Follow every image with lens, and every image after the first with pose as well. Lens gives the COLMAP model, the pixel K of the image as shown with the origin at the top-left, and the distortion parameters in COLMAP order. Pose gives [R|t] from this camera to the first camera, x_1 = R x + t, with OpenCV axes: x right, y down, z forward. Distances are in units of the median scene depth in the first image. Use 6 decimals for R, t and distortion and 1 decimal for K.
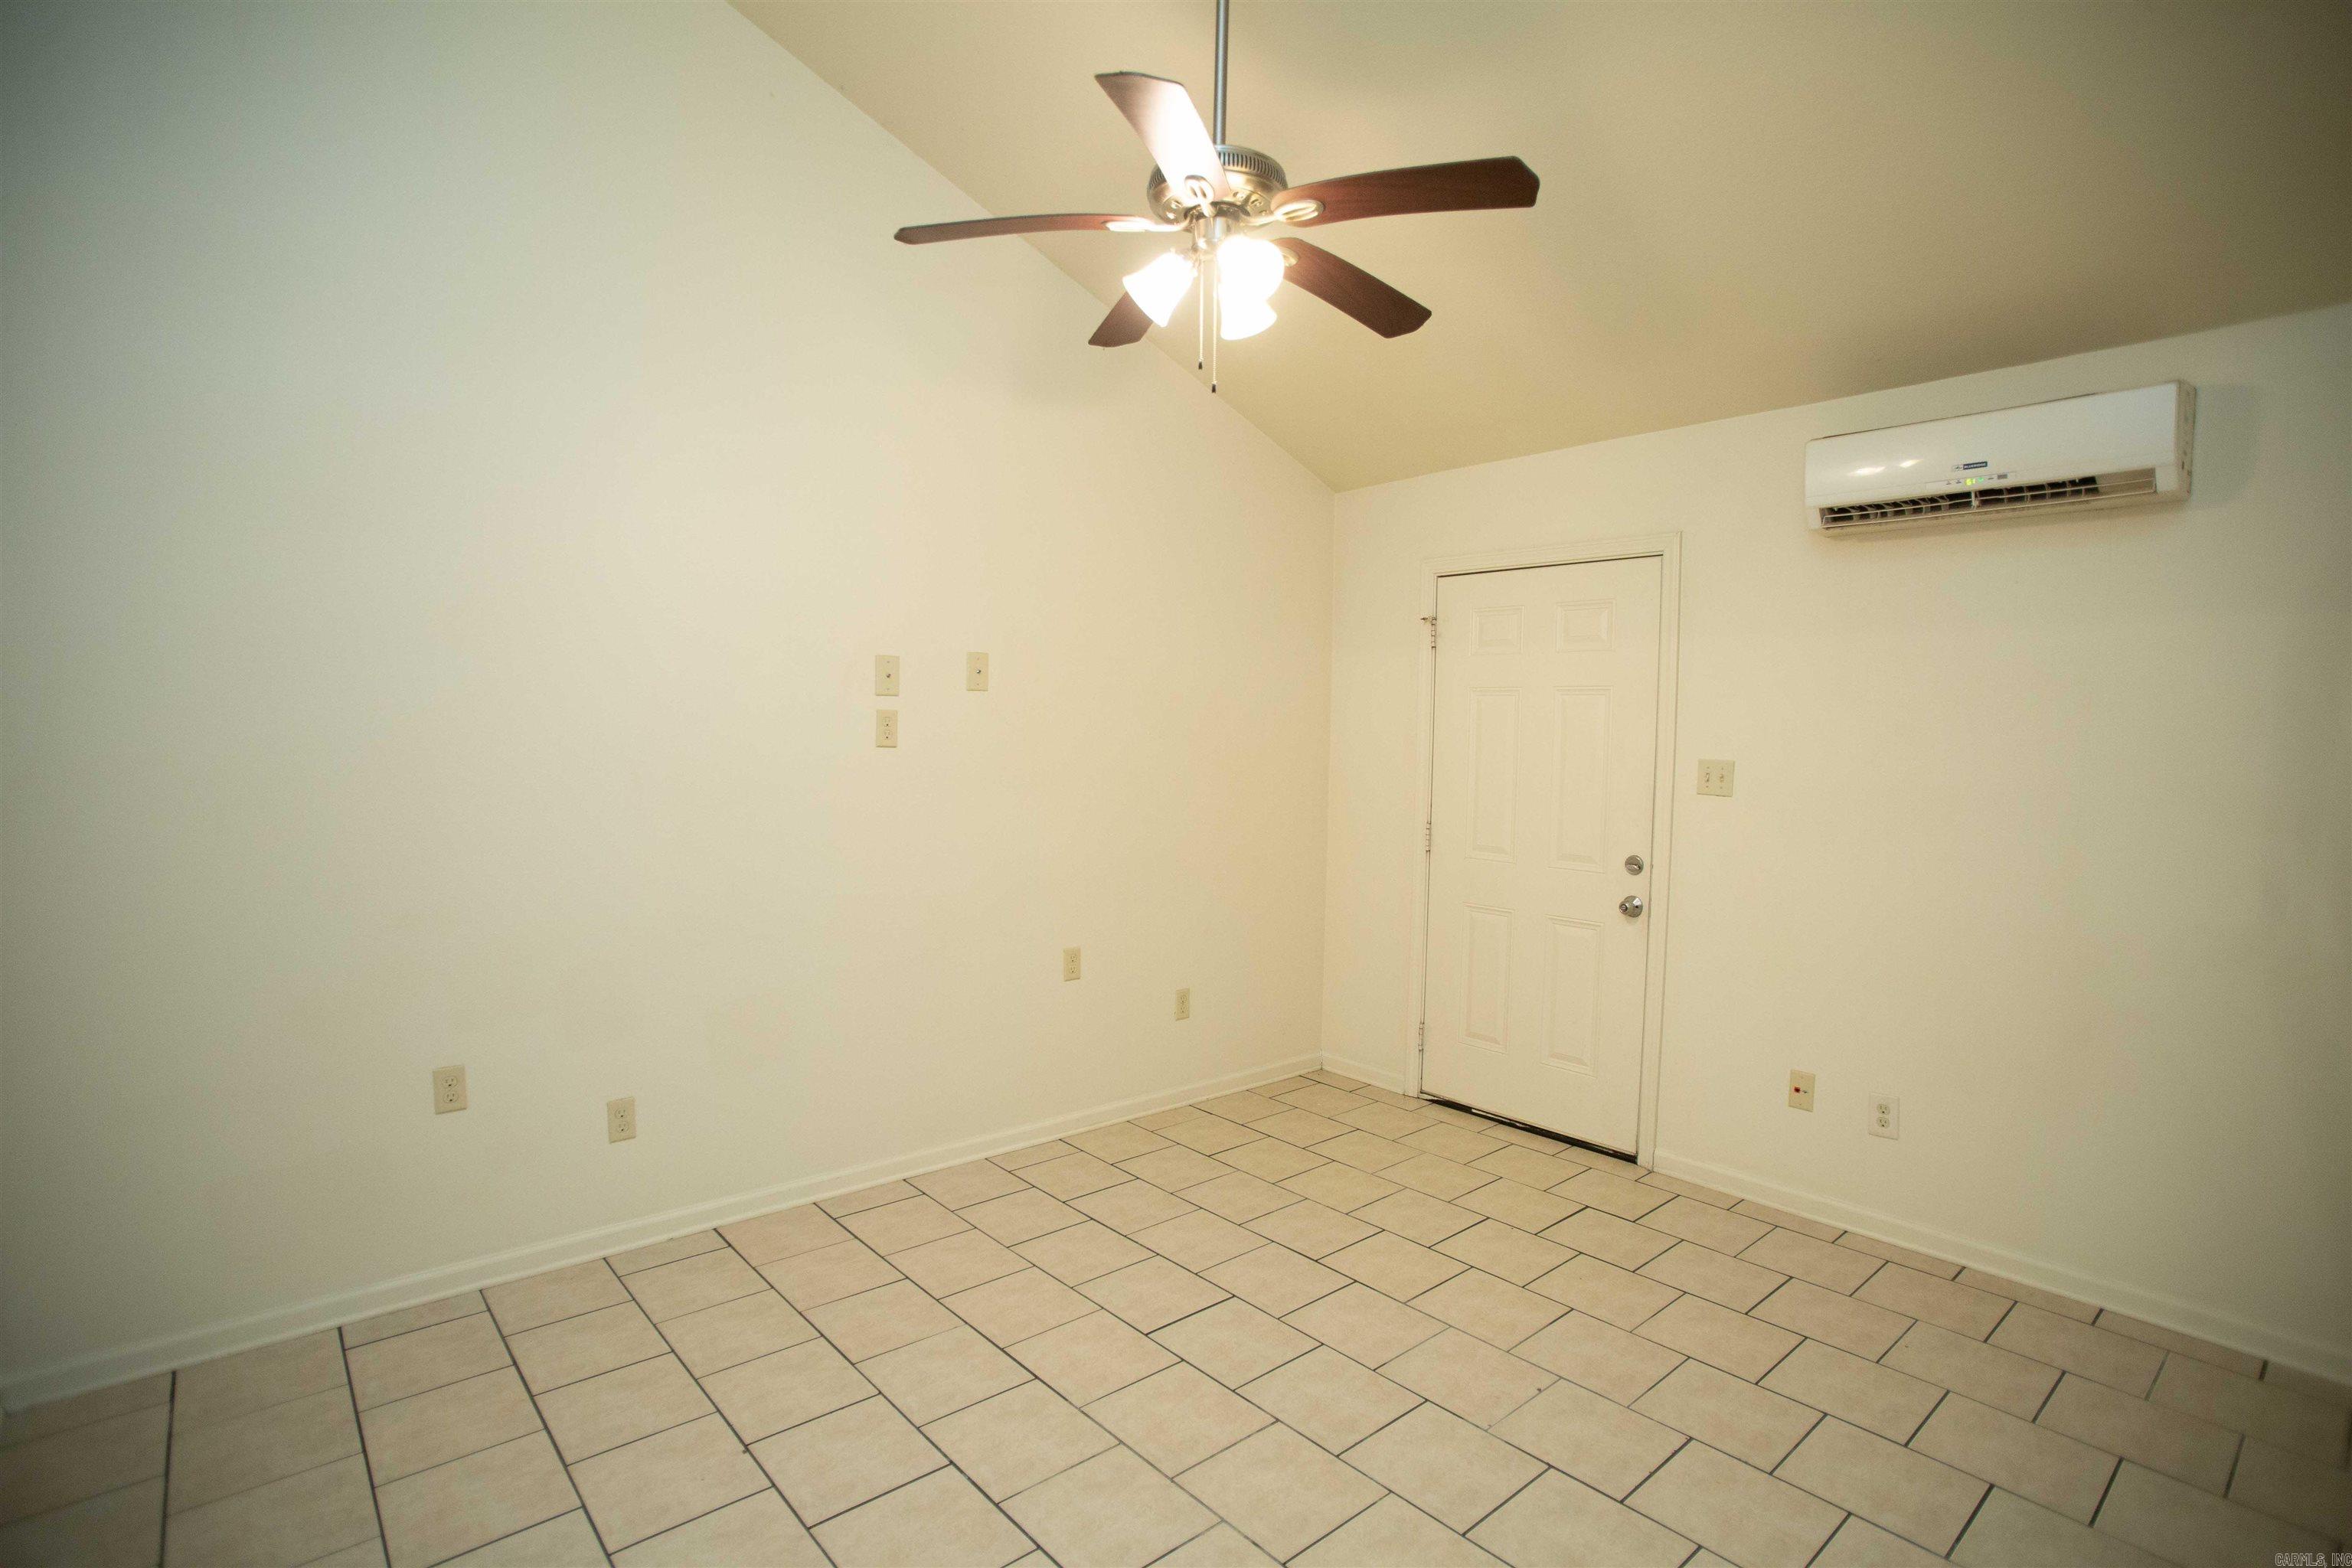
lens RADIAL K [[1158.1, 0, 1161.8], [0, 1158.1, 790.7], [0, 0, 1]] dist [-0.067573, 0.019769]
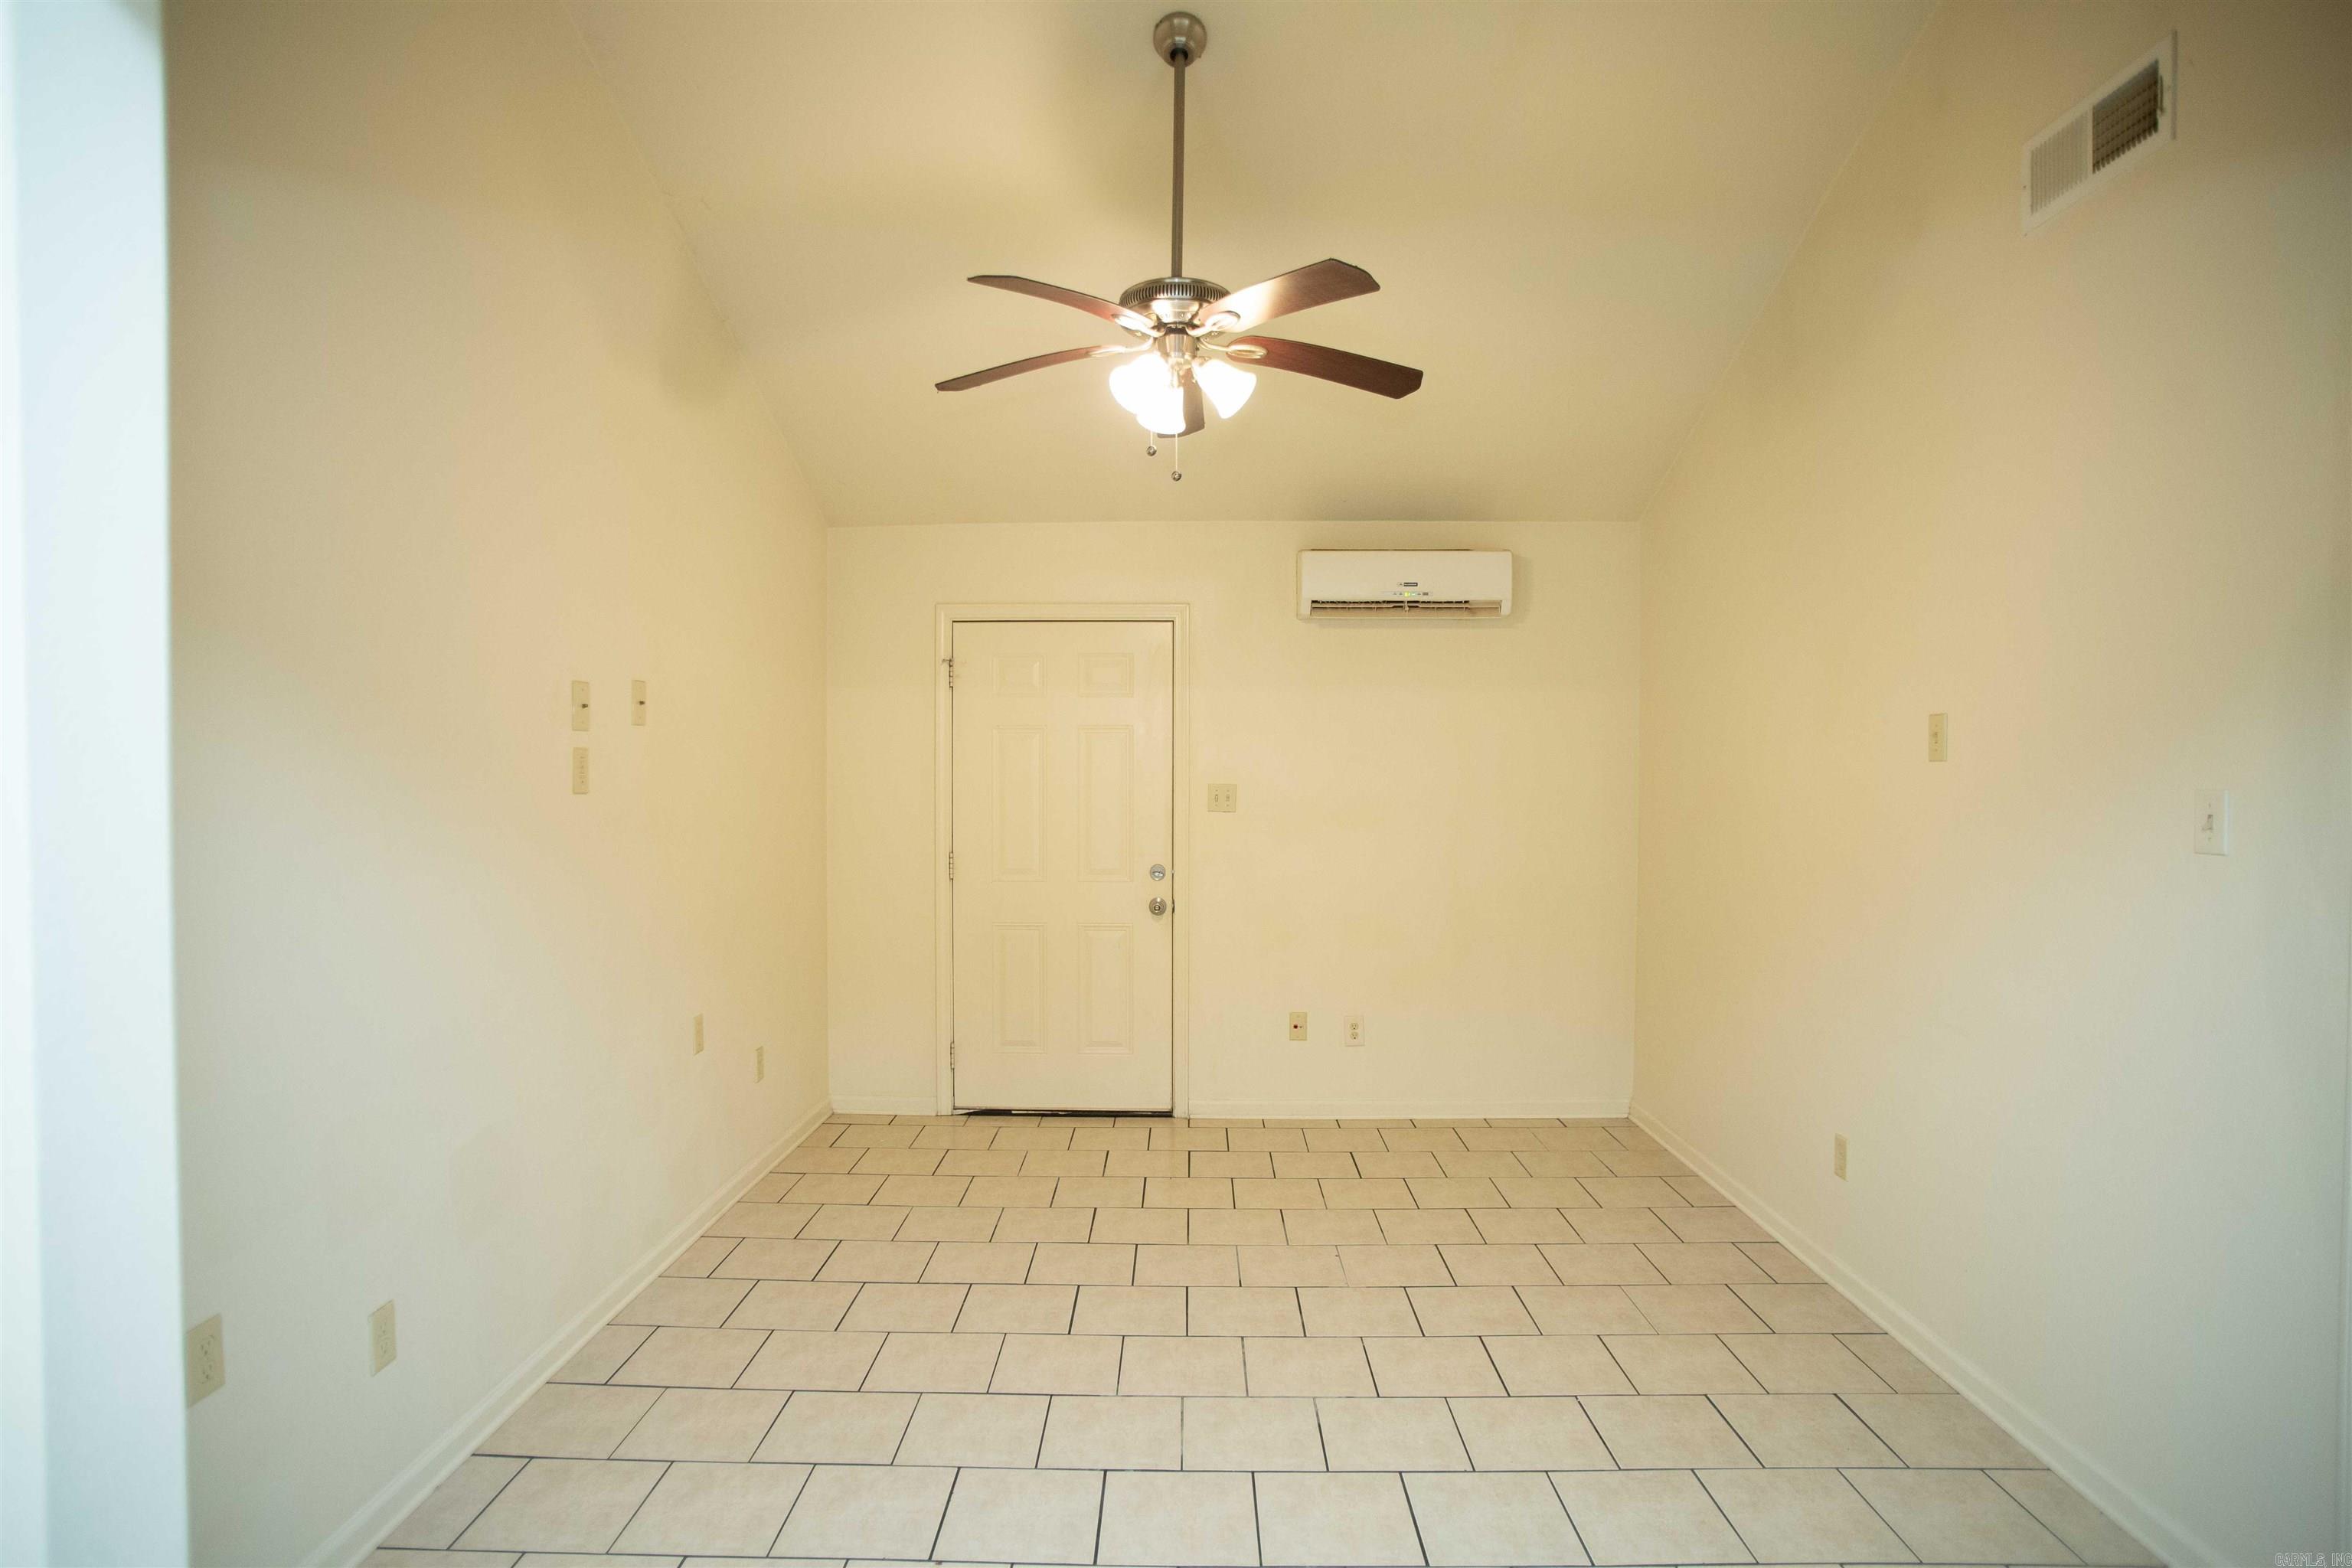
lens RADIAL K [[1259.1, 0, 1168.1], [0, 1259.1, 796.7], [0, 0, 1]] dist [-0.006801, 0.001981]
pose [[0.658344, -0.029996, 0.752119, -0.618340], [0.050397, 0.998720, -0.004283, -0.009938], [-0.751028, 0.040724, 0.659013, 0.104463]]
